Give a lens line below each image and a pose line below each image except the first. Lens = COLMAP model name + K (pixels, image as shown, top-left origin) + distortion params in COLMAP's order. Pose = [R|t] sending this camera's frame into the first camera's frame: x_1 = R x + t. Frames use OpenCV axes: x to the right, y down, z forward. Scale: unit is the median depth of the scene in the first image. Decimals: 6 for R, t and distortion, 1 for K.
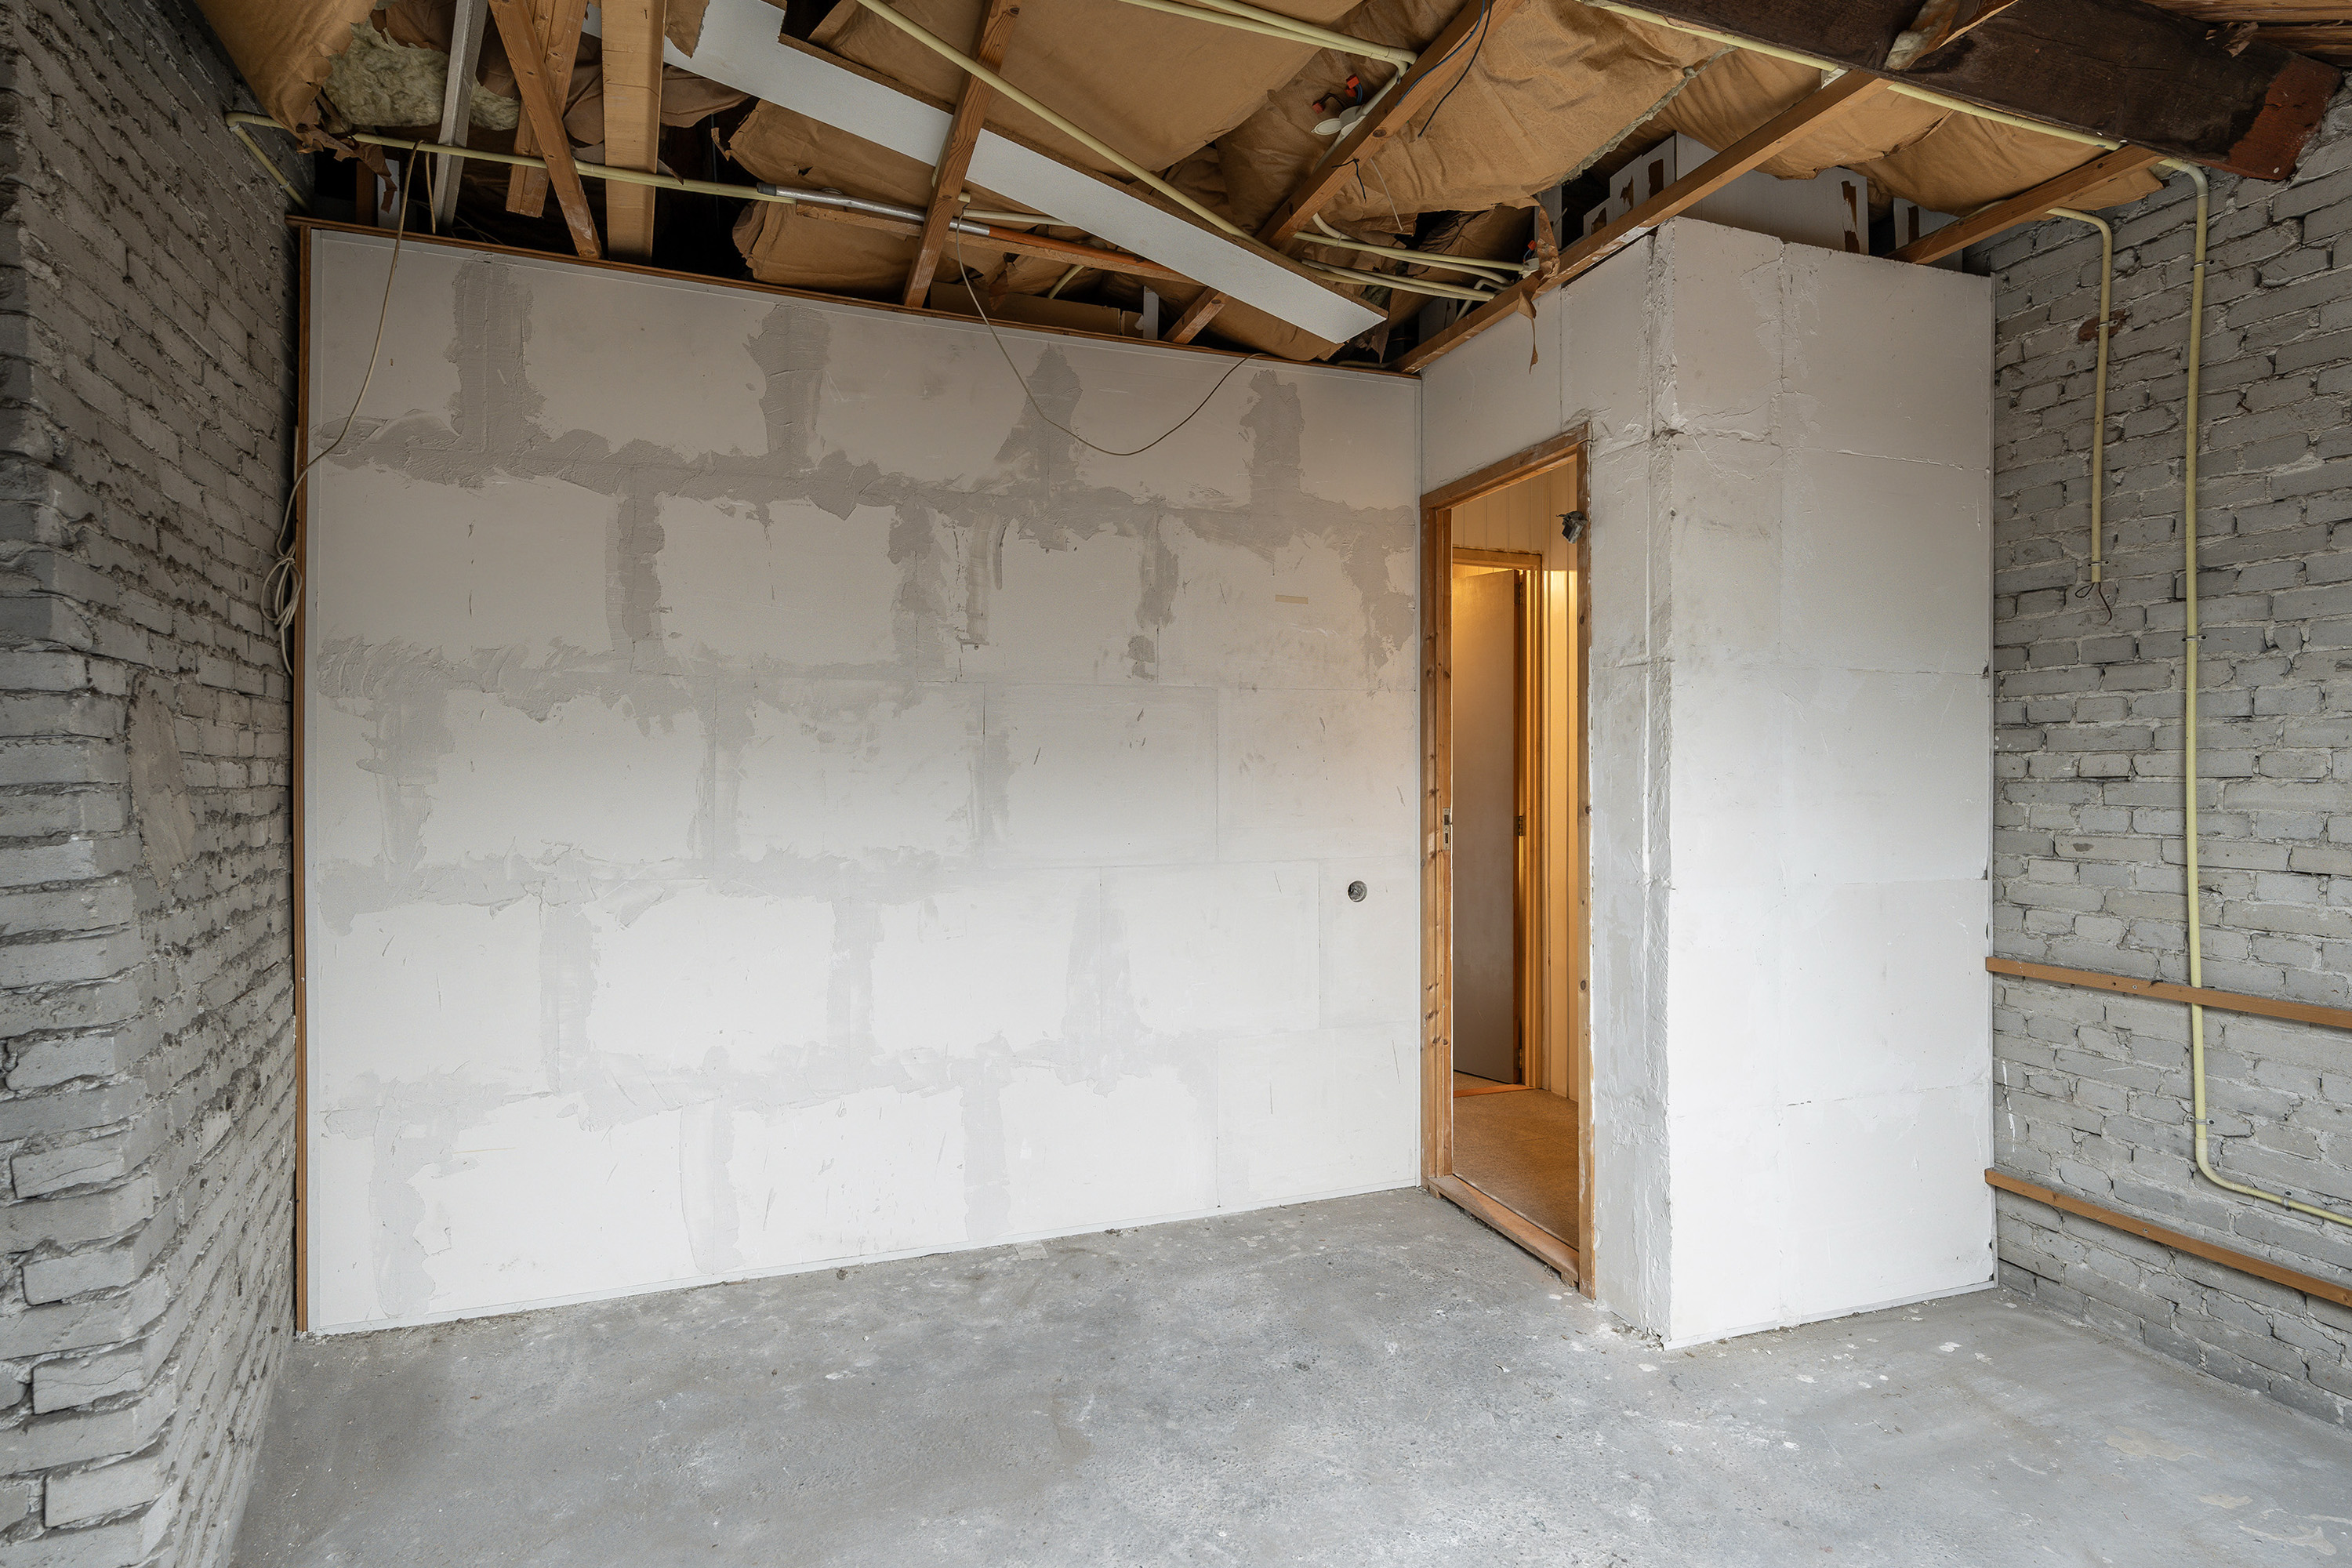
lens RADIAL K [[1125.4, 0, 1163.6], [0, 1125.4, 768.0], [0, 0, 1]] dist [0.000323, -0.000909]
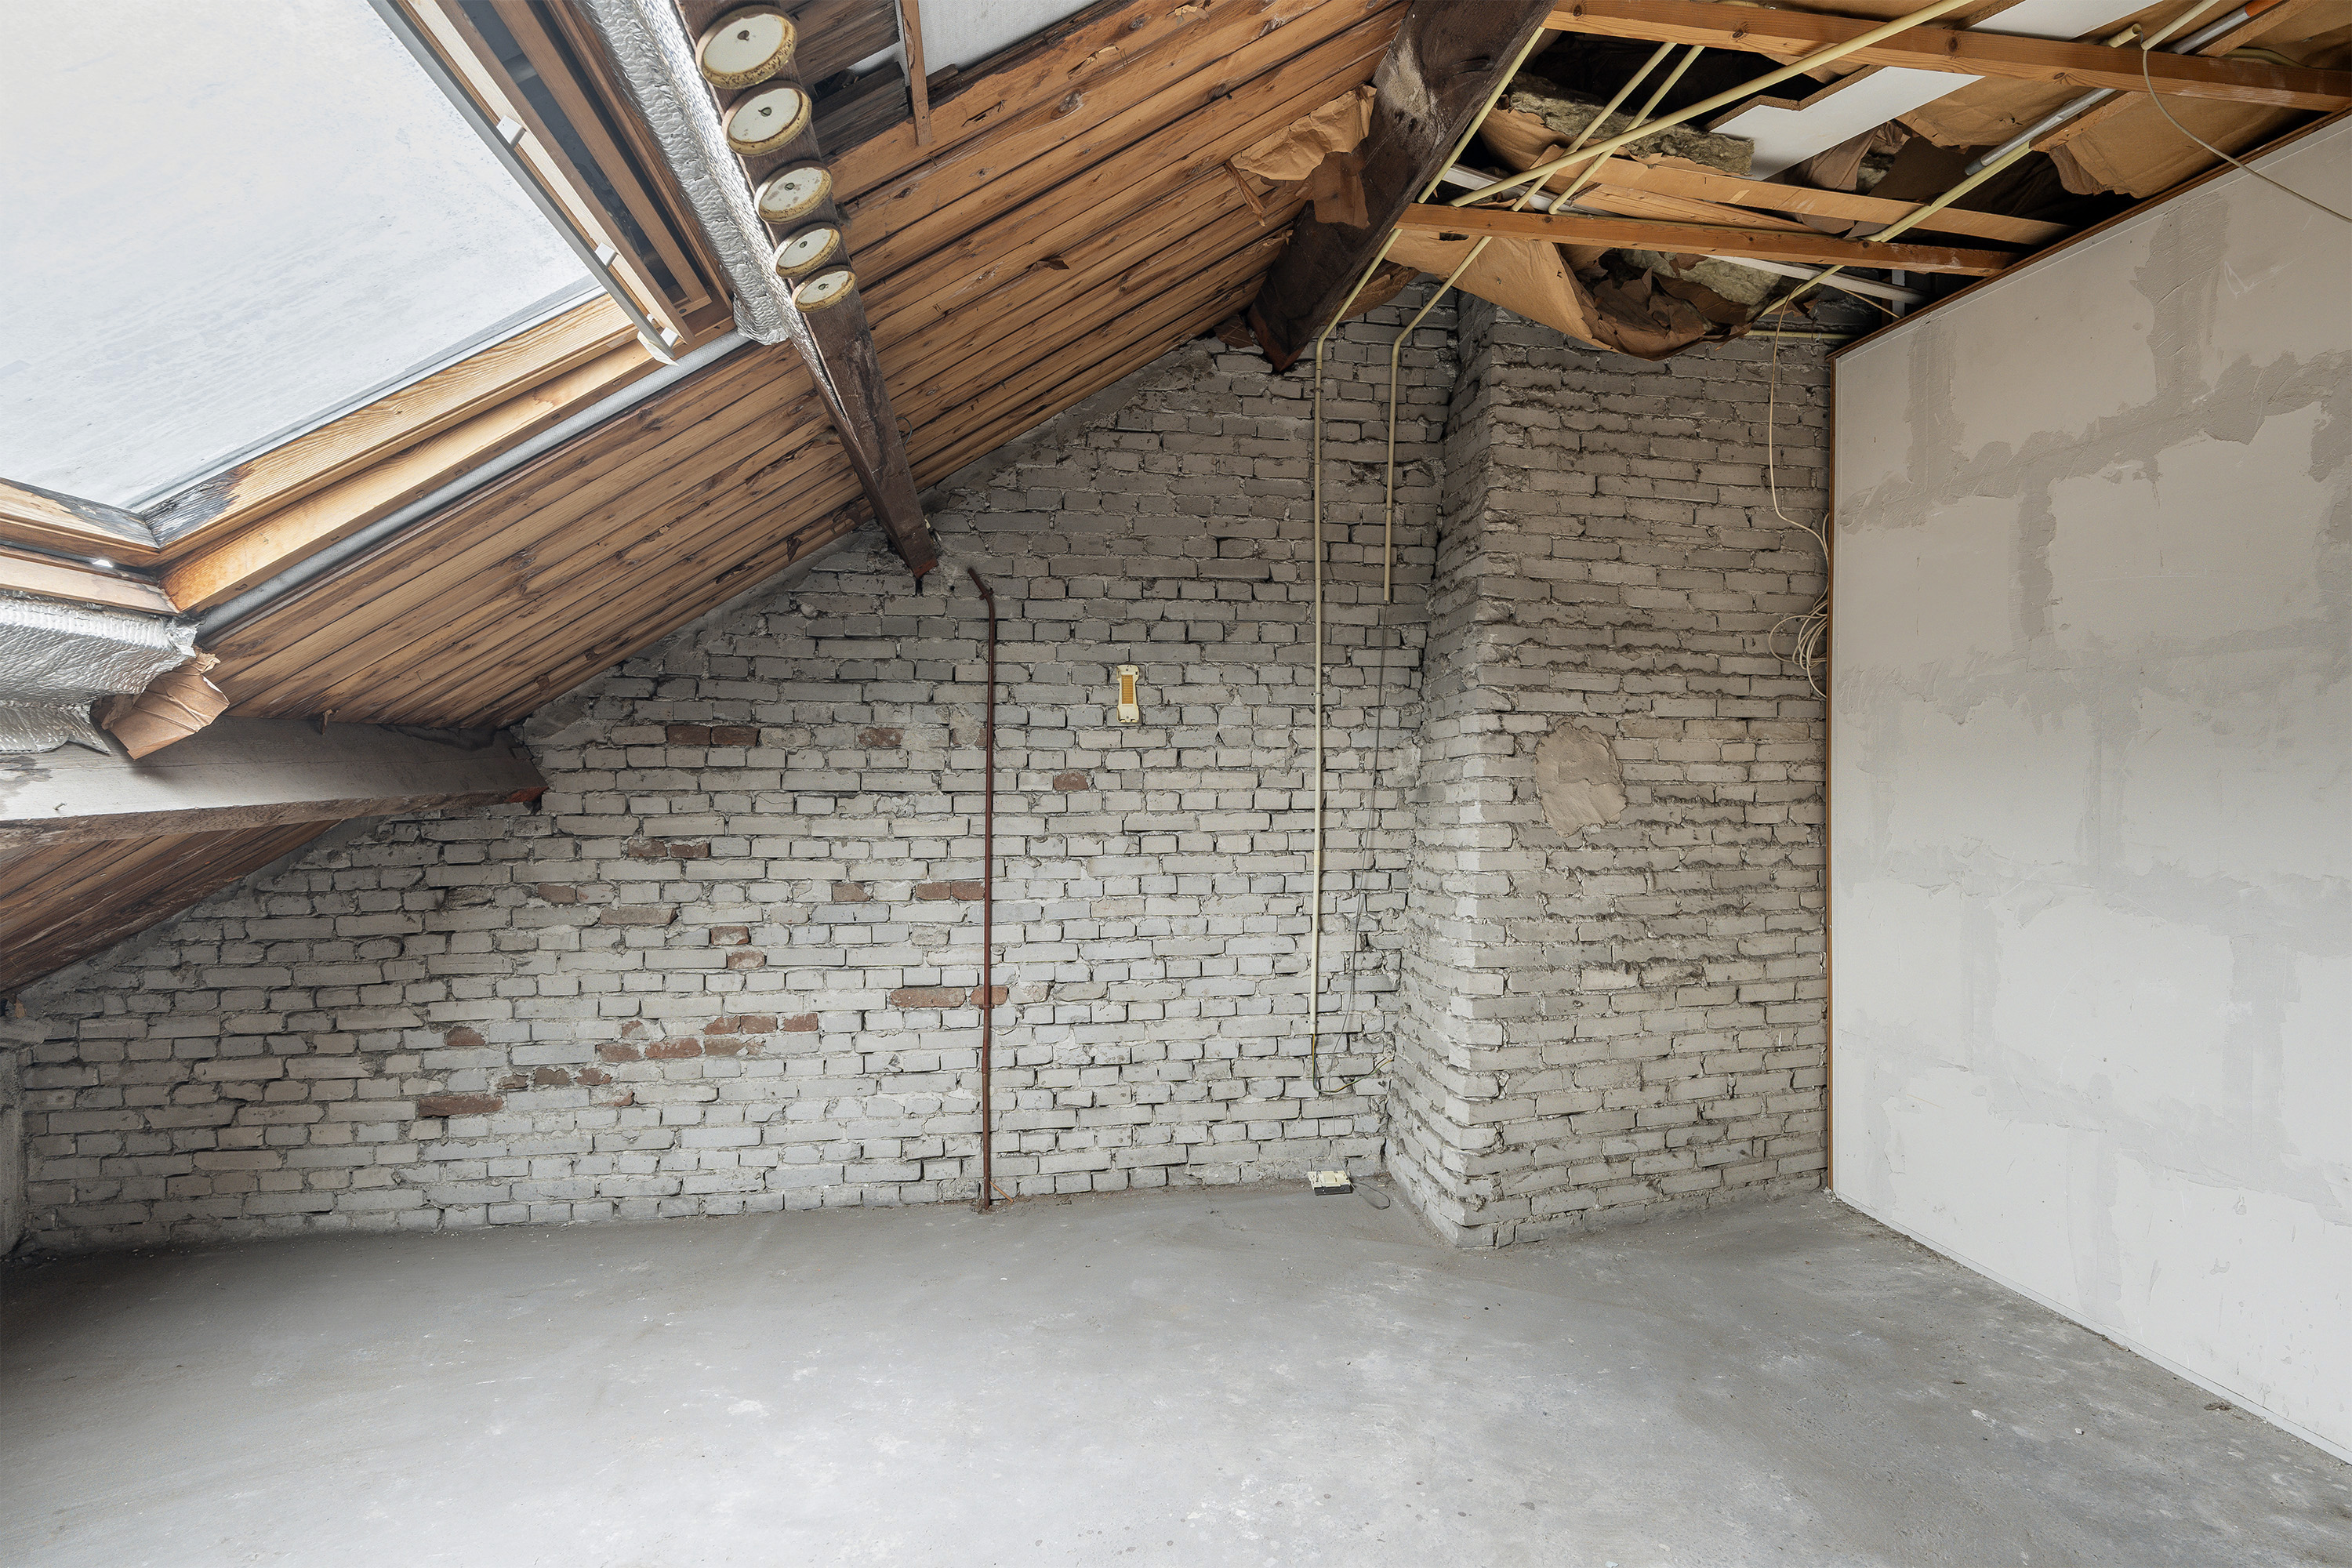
lens RADIAL K [[1125.4, 0, 1169.6], [0, 1125.4, 786.3], [0, 0, 1]] dist [0.000323, -0.000909]
pose [[-0.173427, 0.014182, -0.984745, 0.627303], [0.003942, 0.999898, 0.013706, 0.000254], [0.984839, -0.001505, -0.173466, 0.421502]]
